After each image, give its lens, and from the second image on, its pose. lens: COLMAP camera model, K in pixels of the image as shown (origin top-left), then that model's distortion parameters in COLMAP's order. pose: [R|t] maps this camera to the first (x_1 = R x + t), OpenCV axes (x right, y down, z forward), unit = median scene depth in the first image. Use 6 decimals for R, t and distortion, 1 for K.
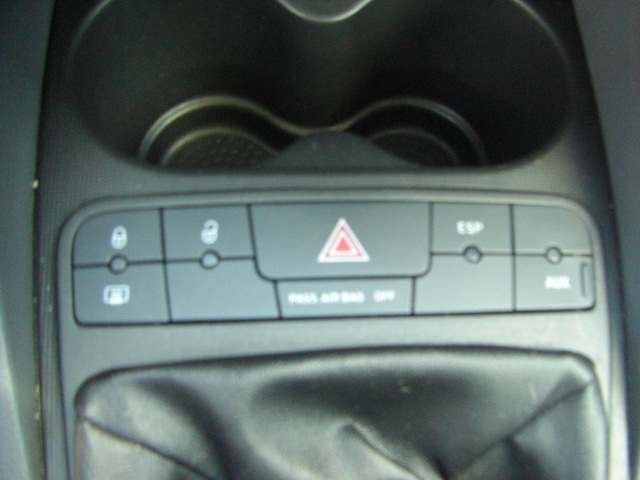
lens RADIAL K [[723.4, 0, 365.2], [0, 723.4, 265.3], [0, 0, 1]] dist [-0.197526, 0.165846]
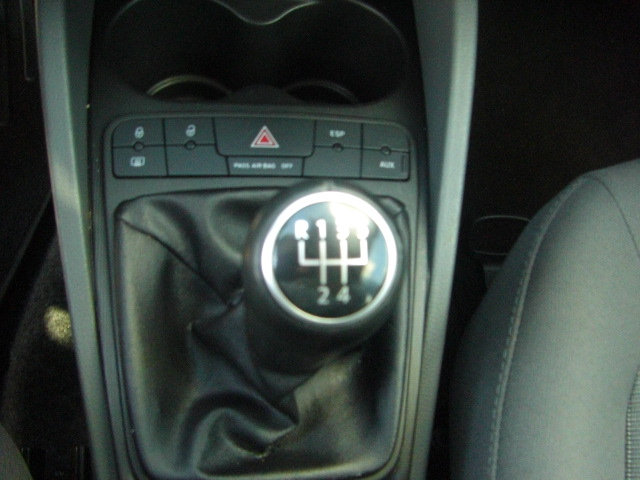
lens RADIAL K [[723.4, 0, 365.2], [0, 723.4, 265.3], [0, 0, 1]] dist [-0.197526, 0.165846]
pose [[0.997534, 0.009079, 0.069588, 0.098576], [-0.005189, 0.998424, -0.055885, 0.387551], [-0.069986, 0.055386, 0.996009, -0.786940]]
